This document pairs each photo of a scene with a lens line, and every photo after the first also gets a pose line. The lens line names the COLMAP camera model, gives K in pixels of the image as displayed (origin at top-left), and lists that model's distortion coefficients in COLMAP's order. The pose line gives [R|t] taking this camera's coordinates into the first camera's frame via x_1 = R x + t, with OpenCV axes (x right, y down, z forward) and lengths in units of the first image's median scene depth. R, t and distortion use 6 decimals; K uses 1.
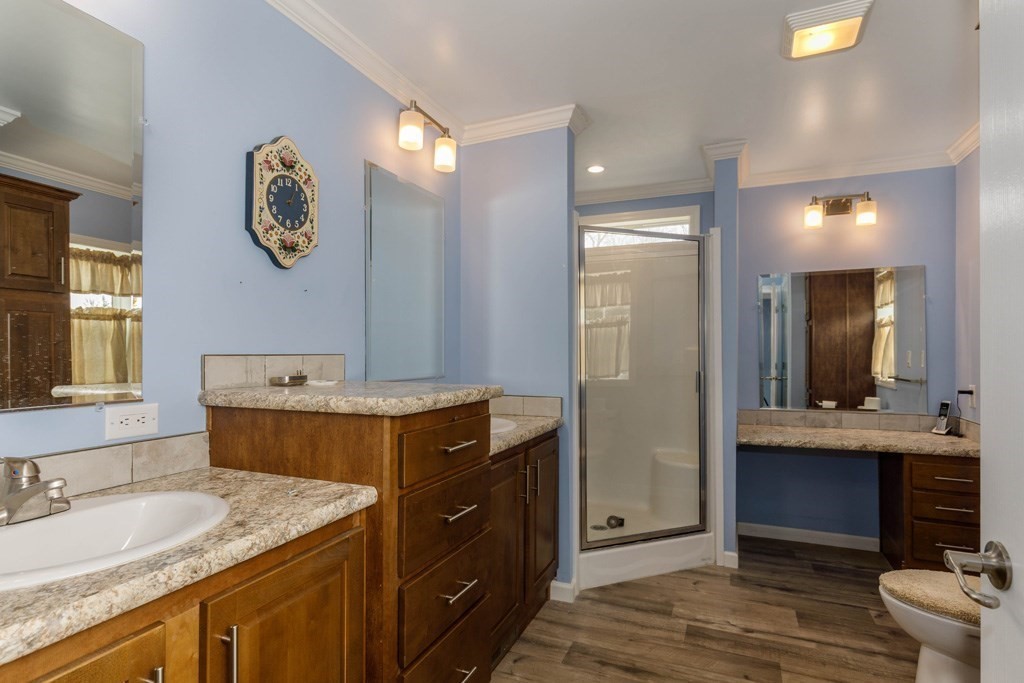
lens RADIAL K [[499.6, 0, 499.9], [0, 499.6, 352.0], [0, 0, 1]] dist [0.001745, 0.000188]
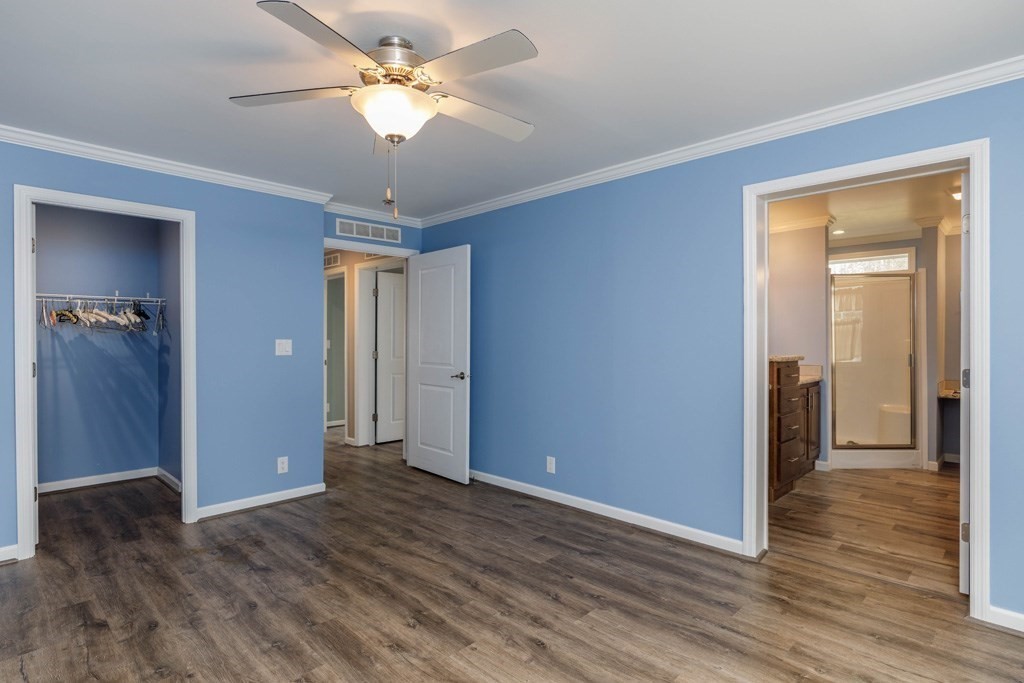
lens RADIAL K [[519.9, 0, 508.1], [0, 519.9, 346.0], [0, 0, 1]] dist [-0.001654, -0.000037]
pose [[0.942688, 0.000982, -0.333673, -0.296255], [0.000550, 0.999990, 0.004496, 0.004783], [0.333674, -0.004422, 0.942678, -1.097673]]
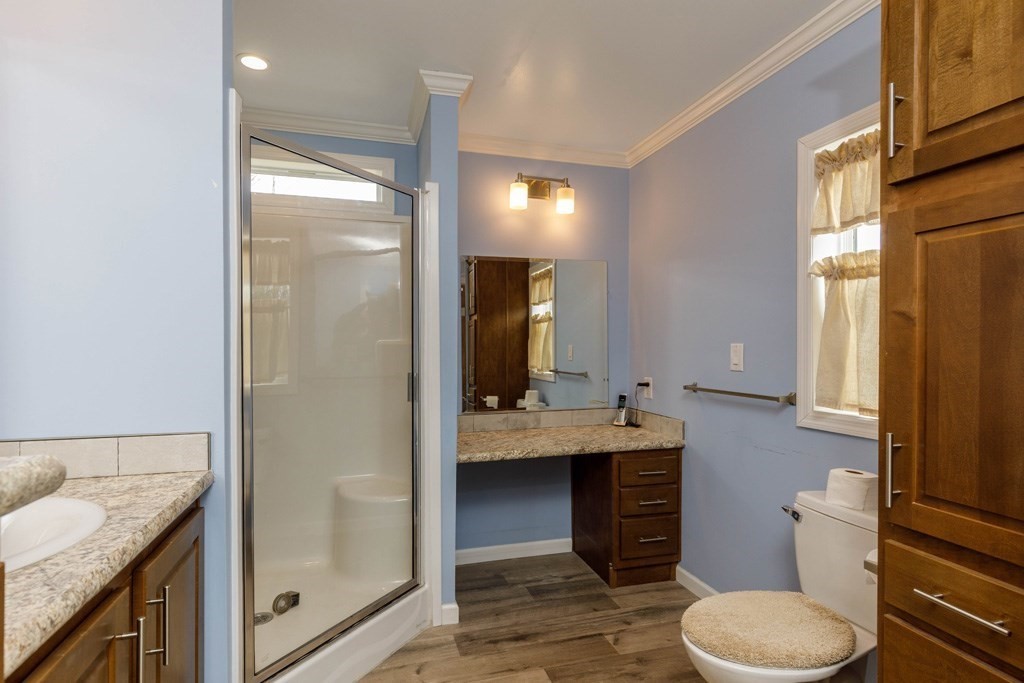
lens RADIAL K [[519.9, 0, 508.1], [0, 519.9, 346.0], [0, 0, 1]] dist [-0.001654, -0.000037]
pose [[0.757145, -0.000711, 0.653247, 0.003558], [0.002741, 0.999994, -0.002088, 0.001273], [-0.653241, 0.003371, 0.757142, 0.323870]]
